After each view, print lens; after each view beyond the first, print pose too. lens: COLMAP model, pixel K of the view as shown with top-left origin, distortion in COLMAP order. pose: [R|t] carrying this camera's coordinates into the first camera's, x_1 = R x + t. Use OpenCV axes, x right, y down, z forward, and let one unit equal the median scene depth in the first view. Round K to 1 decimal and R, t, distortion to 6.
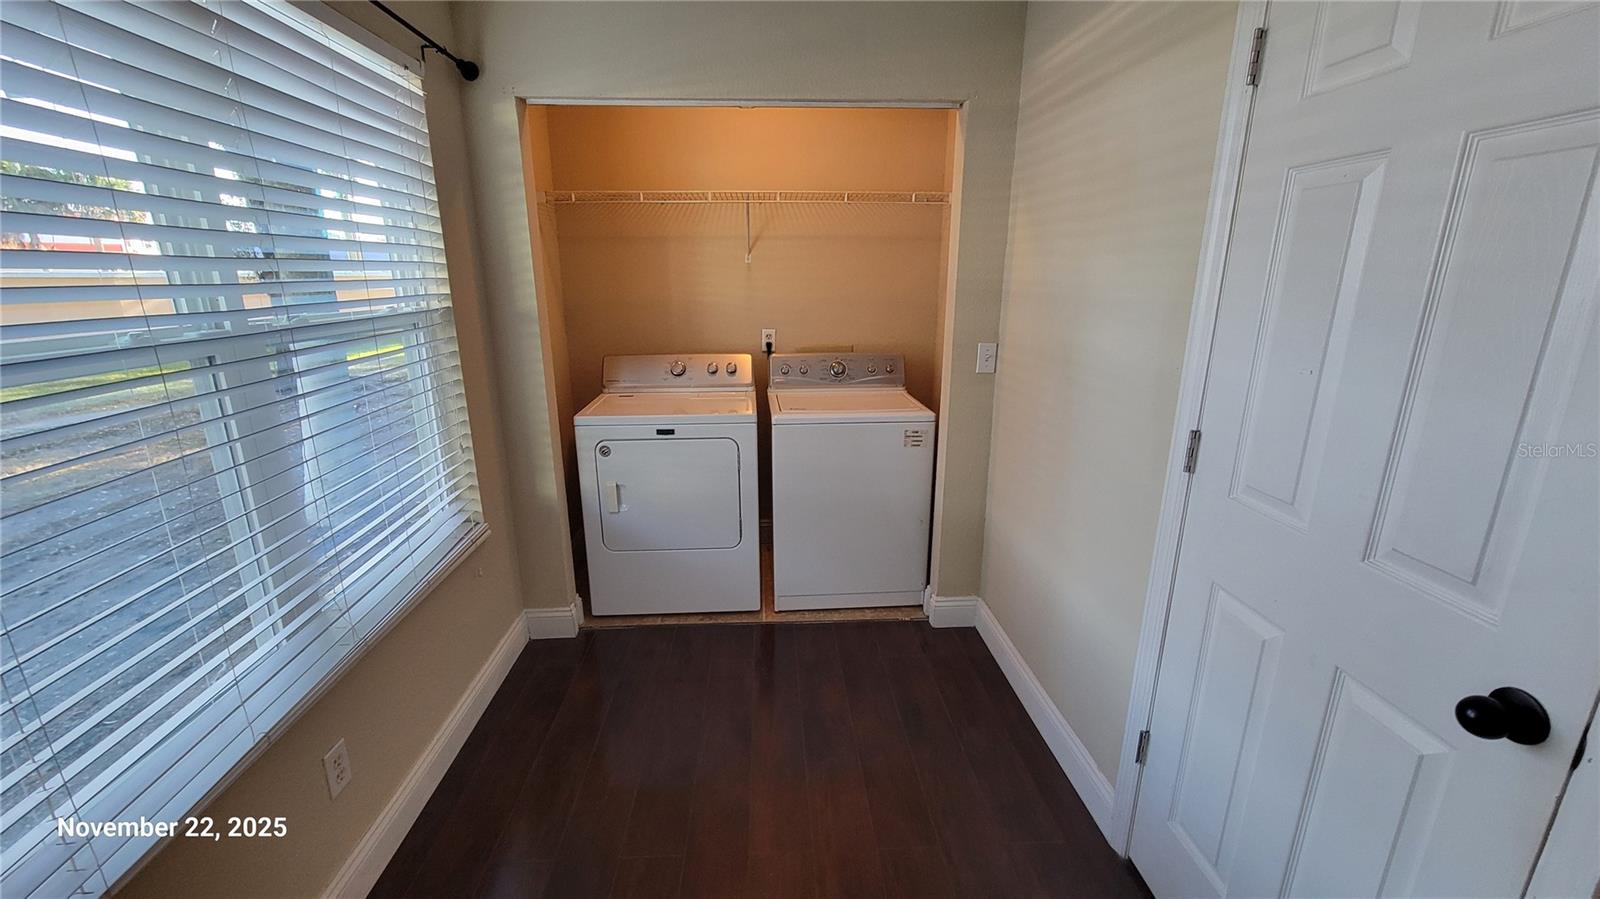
lens RADIAL K [[651.9, 0, 760.5], [0, 651.9, 457.9], [0, 0, 1]] dist [-0.003428, 0.001739]
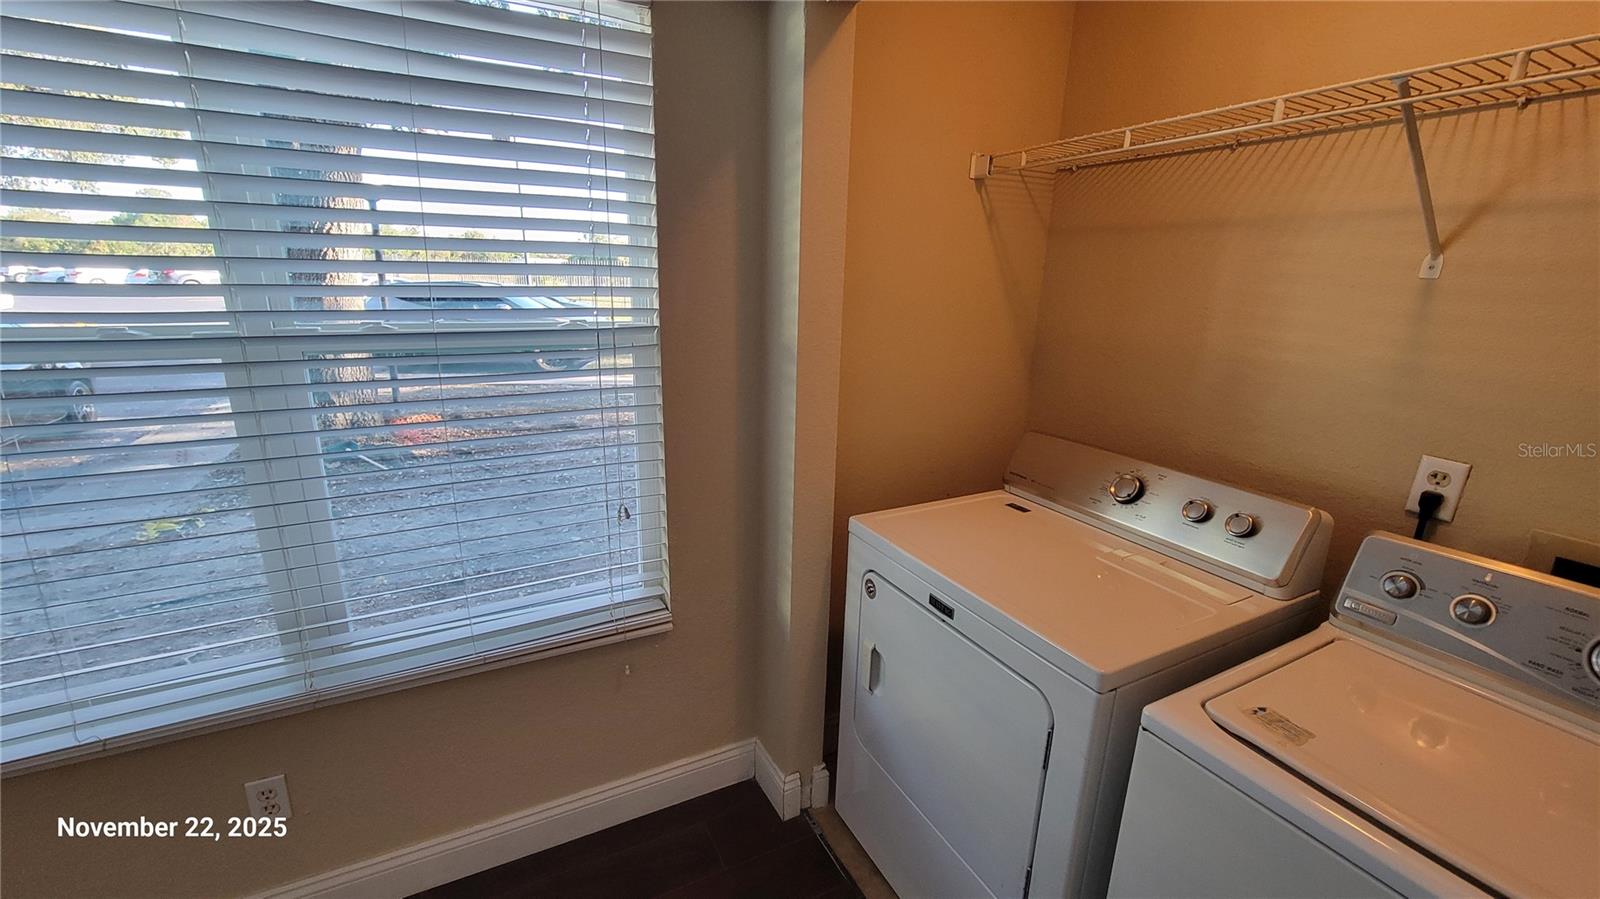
lens RADIAL K [[651.9, 0, 793.1], [0, 651.9, 453.6], [0, 0, 1]] dist [-0.003428, 0.001739]
pose [[0.437319, 0.255181, -0.862343, 0.208833], [-0.270456, 0.951826, 0.144504, -0.193742], [0.857675, 0.170031, 0.485267, 0.636863]]
